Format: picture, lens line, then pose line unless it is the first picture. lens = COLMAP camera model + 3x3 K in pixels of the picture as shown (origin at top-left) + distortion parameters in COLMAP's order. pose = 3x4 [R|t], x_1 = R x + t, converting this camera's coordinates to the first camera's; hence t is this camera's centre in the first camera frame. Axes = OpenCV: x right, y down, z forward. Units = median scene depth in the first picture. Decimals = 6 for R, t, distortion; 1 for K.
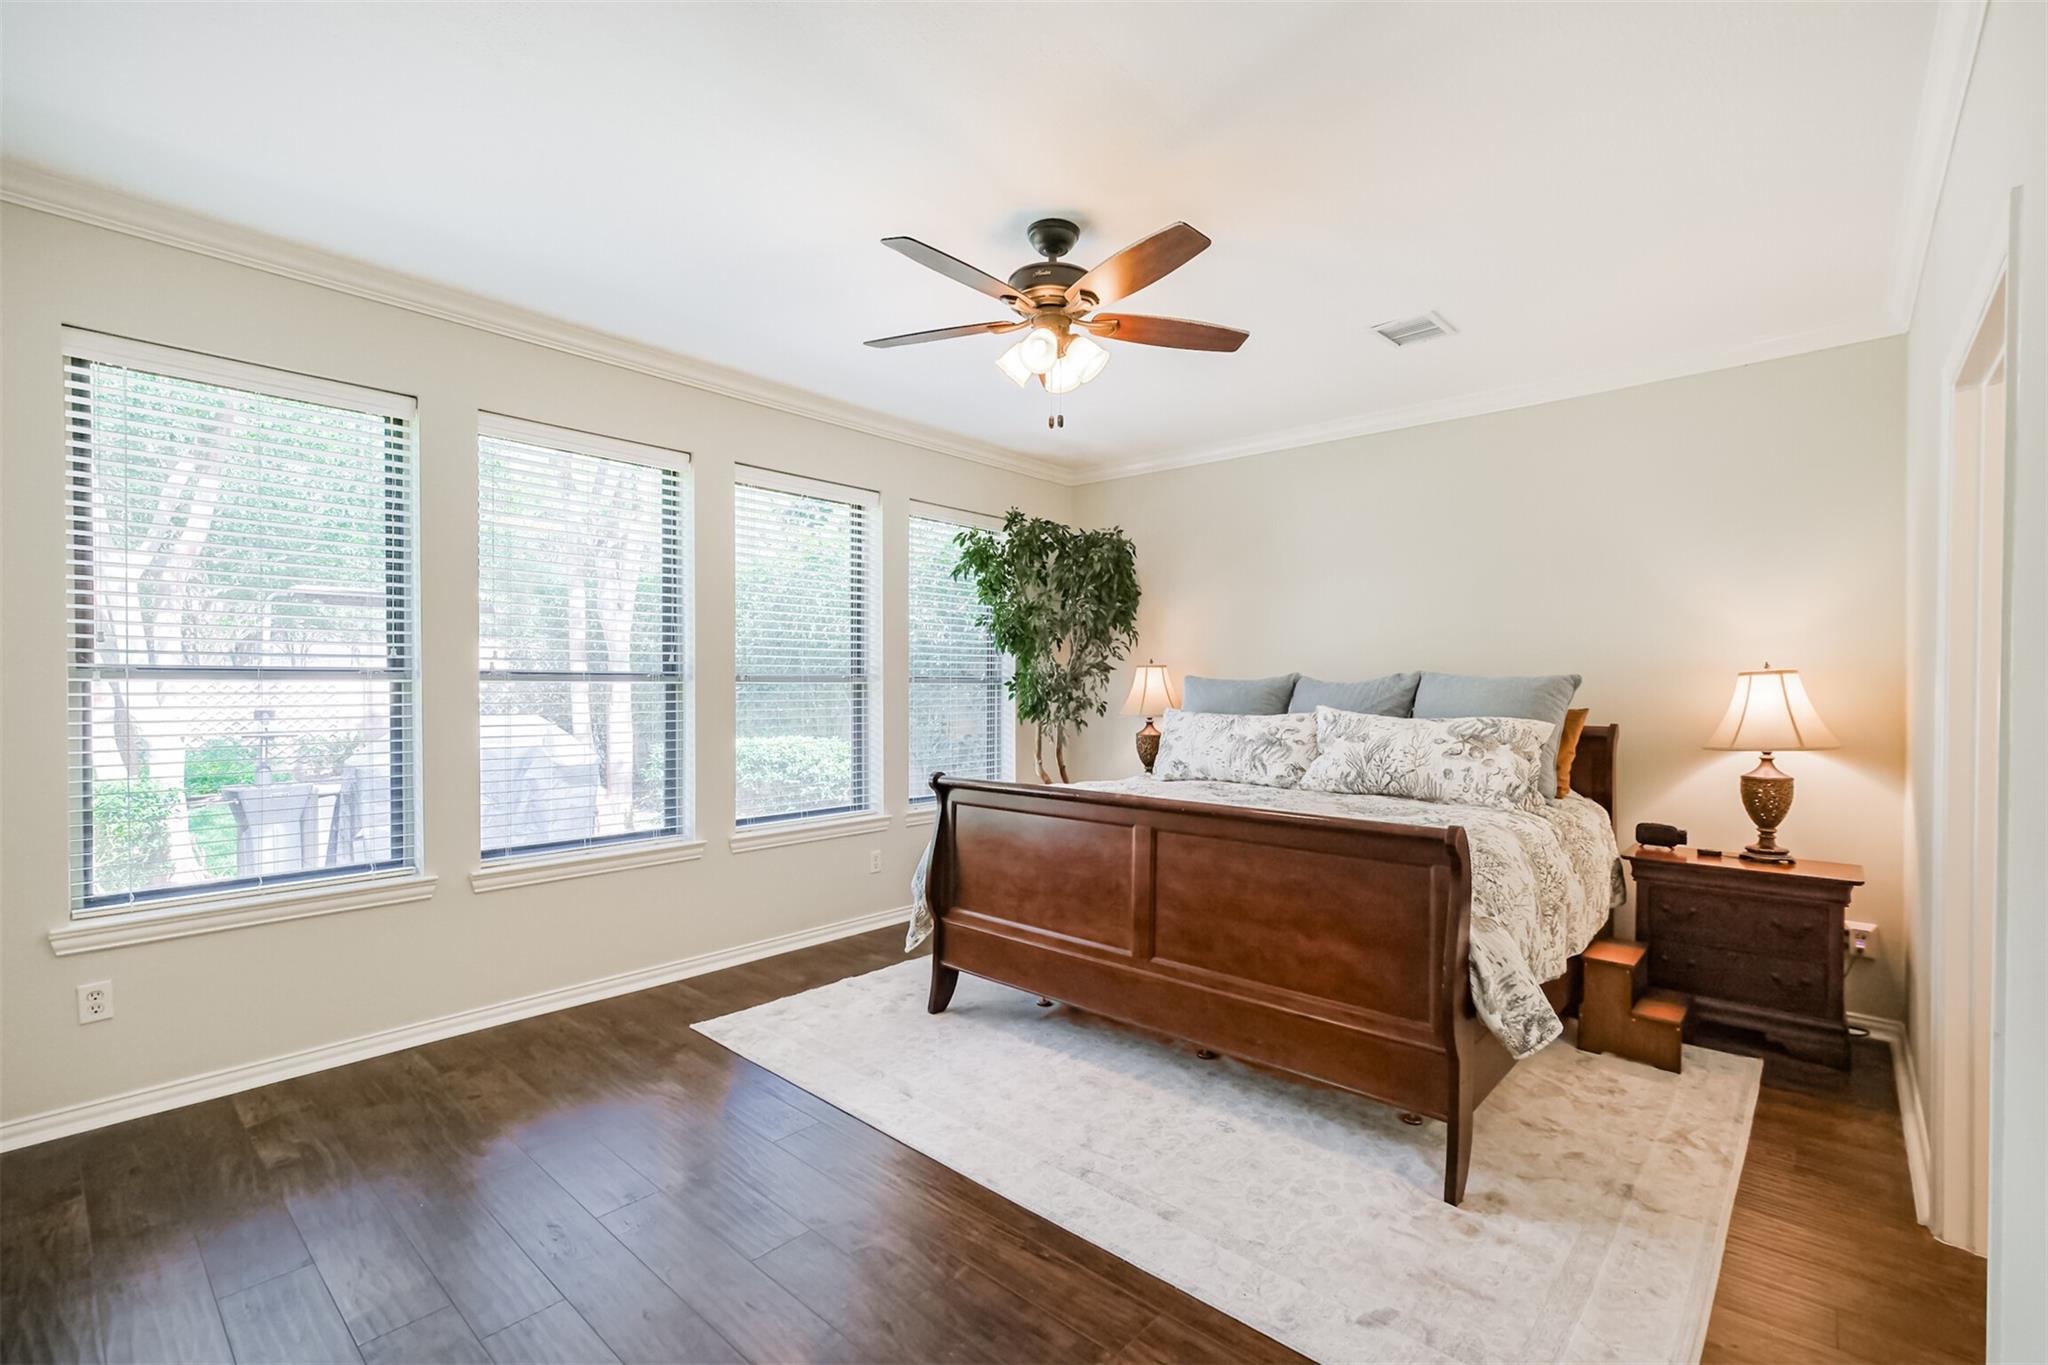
lens RADIAL K [[904.1, 0, 1025.5], [0, 904.1, 688.0], [0, 0, 1]] dist [0.006670, -0.000210]
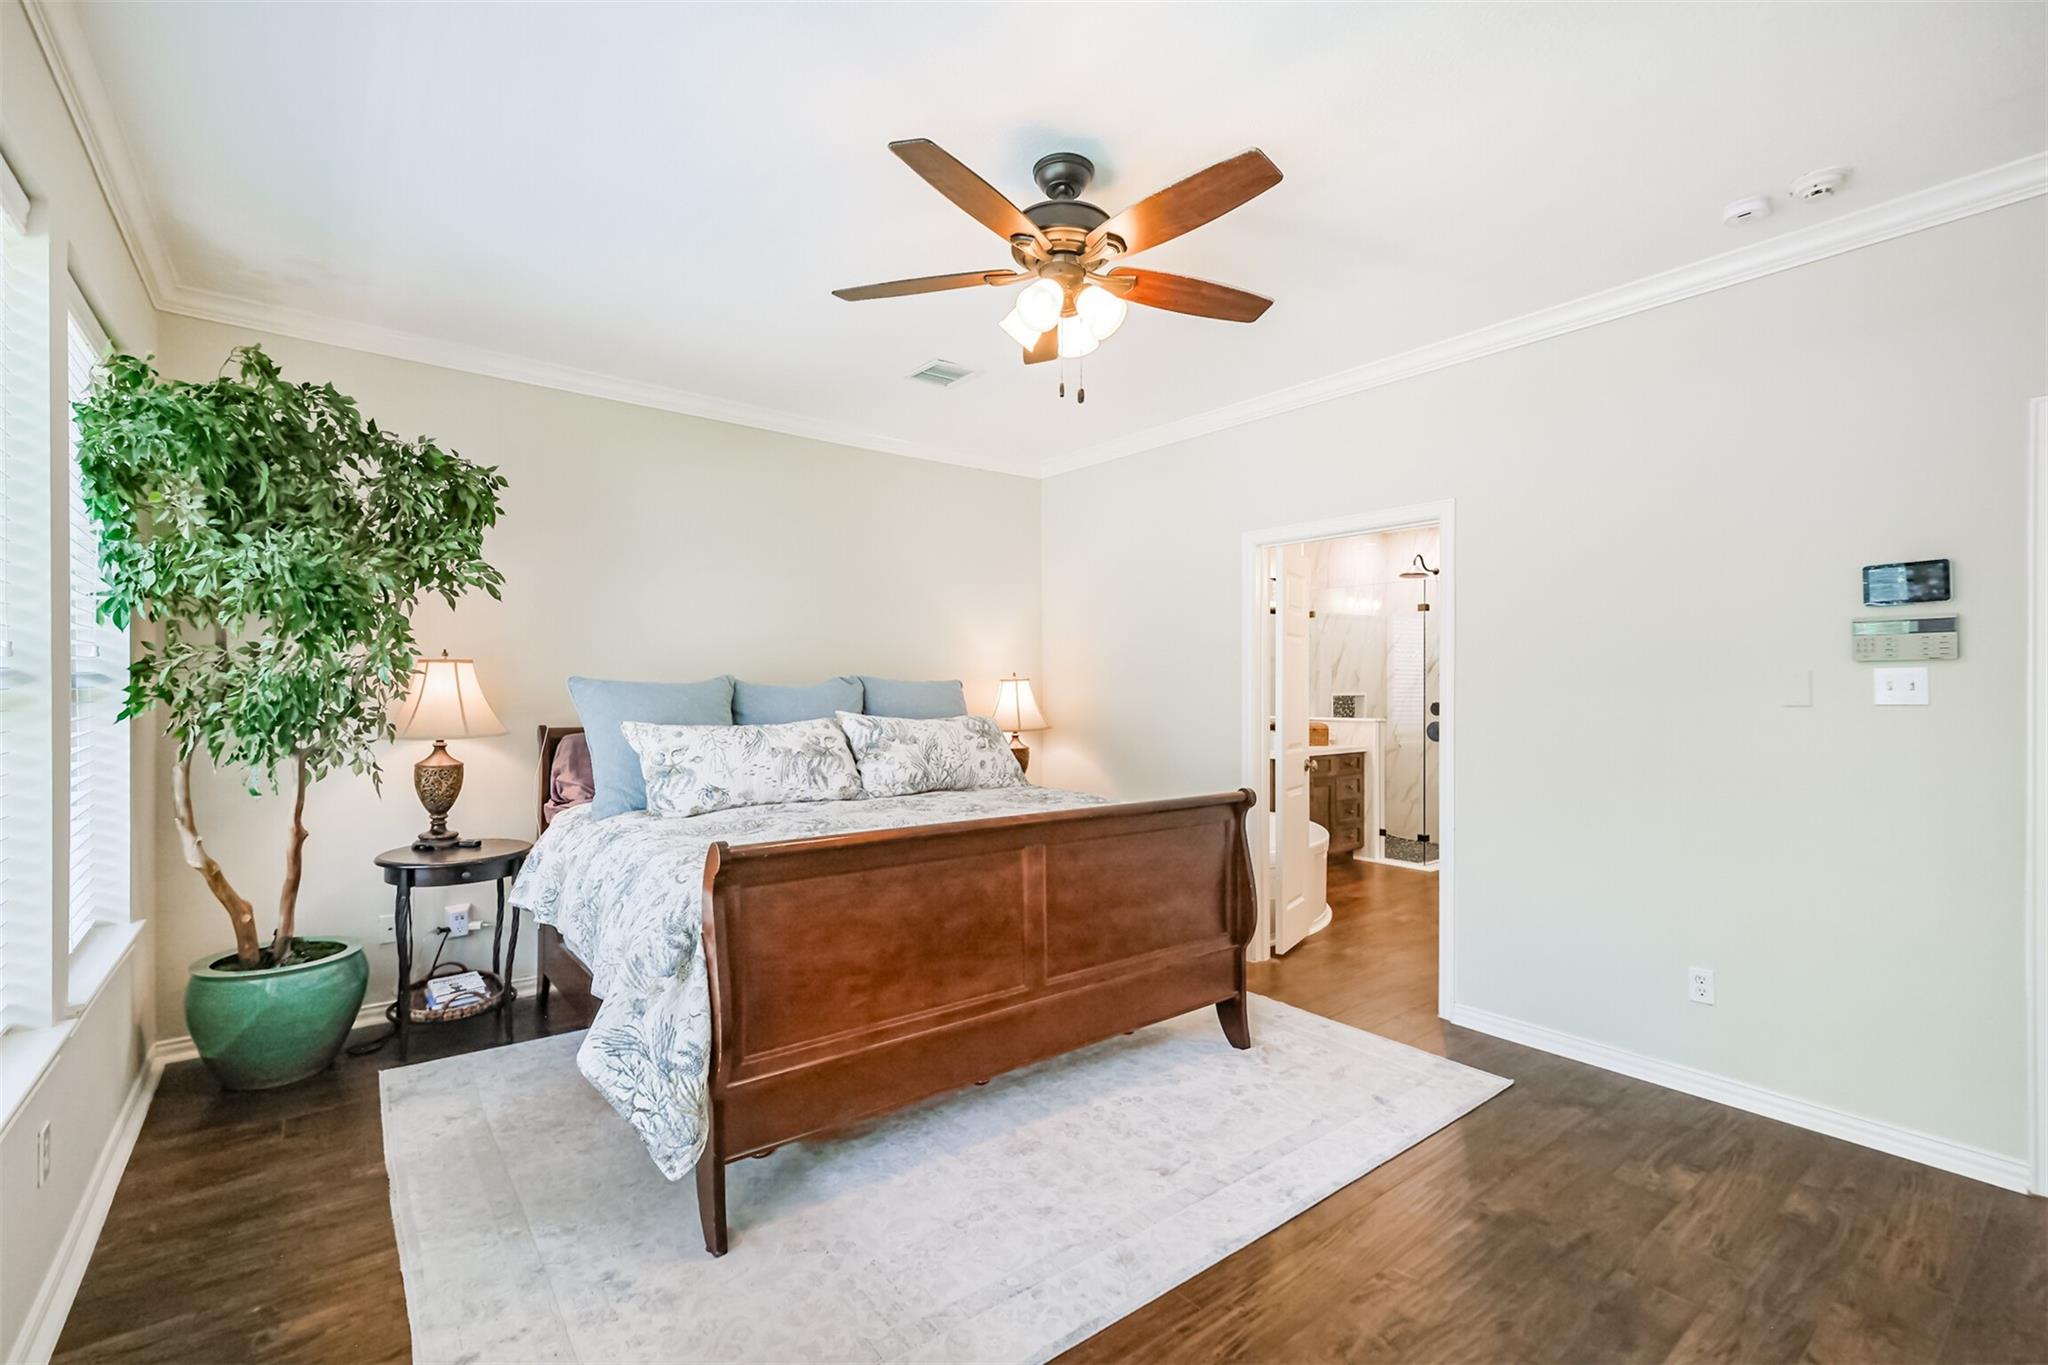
lens RADIAL K [[904.1, 0, 1037.6], [0, 904.1, 676.4], [0, 0, 1]] dist [0.006670, -0.000210]
pose [[0.162843, 0.005260, 0.986638, -0.663007], [0.000056, 0.999986, -0.005340, -0.013134], [-0.986652, 0.000925, 0.162841, 0.710923]]
